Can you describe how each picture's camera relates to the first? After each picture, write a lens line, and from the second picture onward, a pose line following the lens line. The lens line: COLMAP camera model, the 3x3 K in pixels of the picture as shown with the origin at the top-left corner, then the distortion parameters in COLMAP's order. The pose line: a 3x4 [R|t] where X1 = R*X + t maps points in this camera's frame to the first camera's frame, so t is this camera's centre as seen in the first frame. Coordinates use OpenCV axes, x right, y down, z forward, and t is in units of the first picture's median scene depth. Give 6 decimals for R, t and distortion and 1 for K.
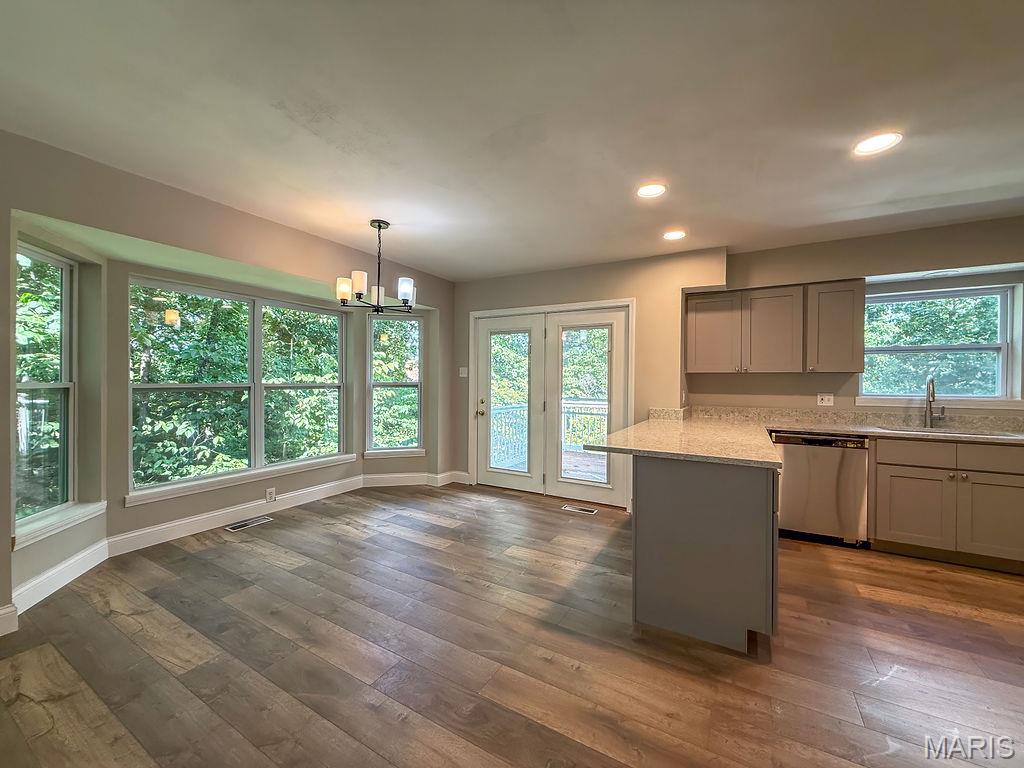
lens RADIAL K [[406.3, 0, 510.4], [0, 406.3, 381.6], [0, 0, 1]] dist [0.001222, 0.000094]
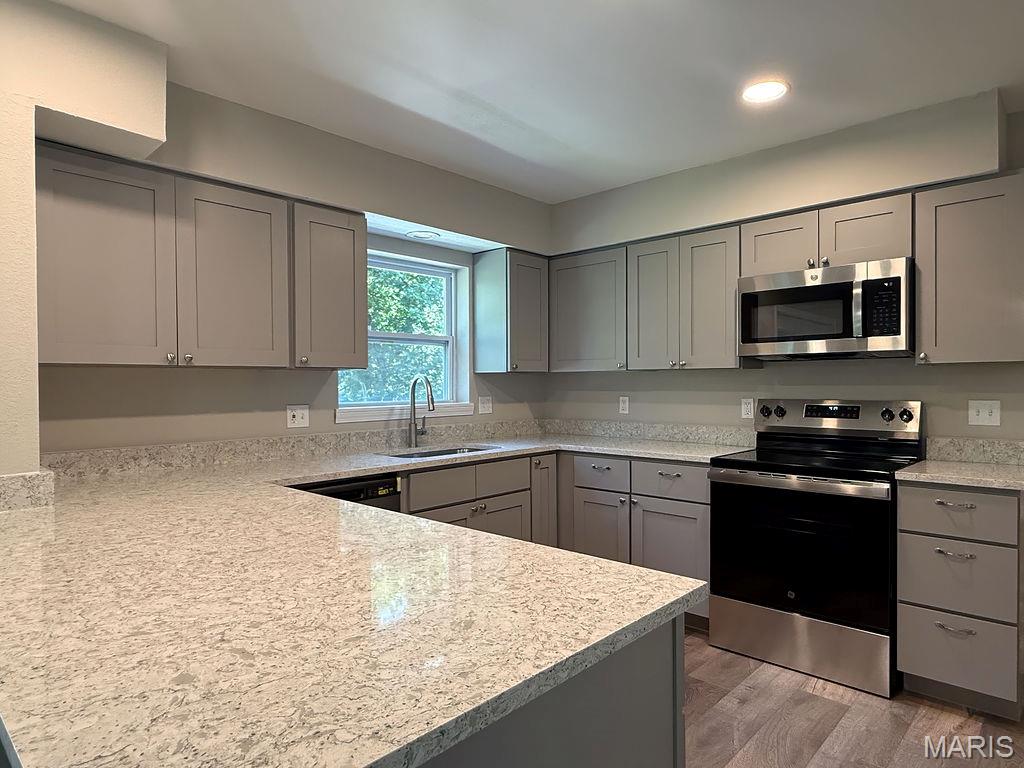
lens RADIAL K [[615.7, 0, 521.1], [0, 615.7, 390.4], [0, 0, 1]] dist [0.004856, -0.002107]
pose [[0.220759, -0.018528, 0.975152, 0.013774], [0.014442, 0.999772, 0.015726, -0.000917], [-0.975222, 0.010612, 0.220976, 0.536609]]
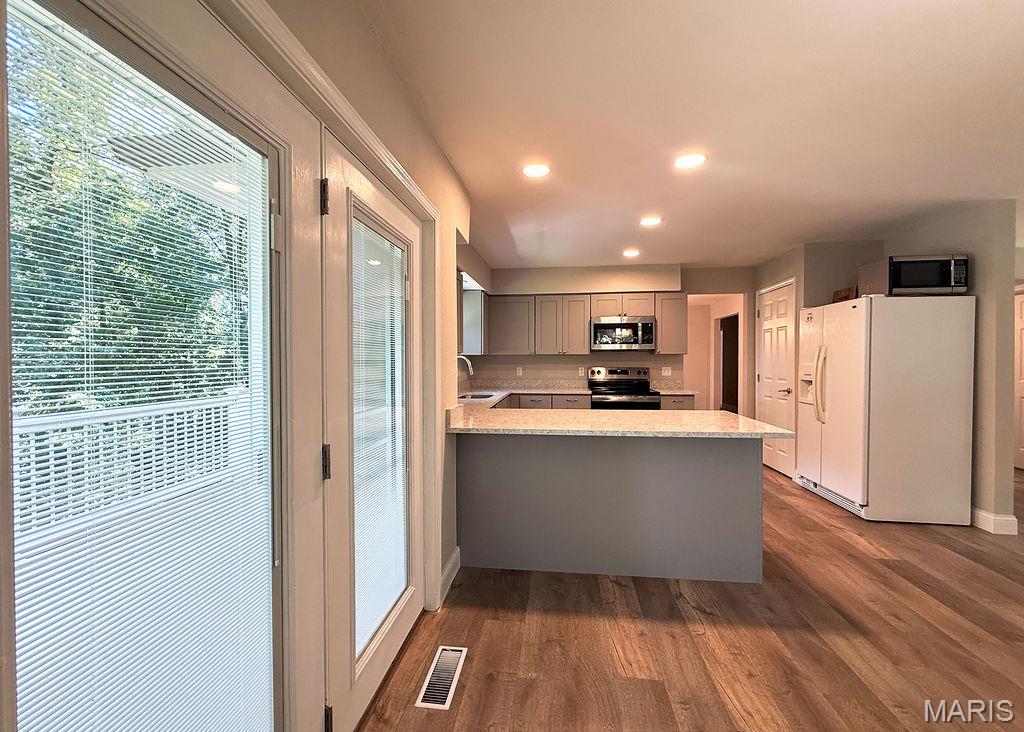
lens RADIAL K [[422.6, 0, 509.1], [0, 422.6, 363.5], [0, 0, 1]] dist [0.006842, -0.001587]
pose [[-0.388451, -0.016014, 0.921330, -0.288723], [0.006355, 0.999779, 0.020057, -0.014723], [-0.921447, 0.013646, -0.388264, 1.263931]]
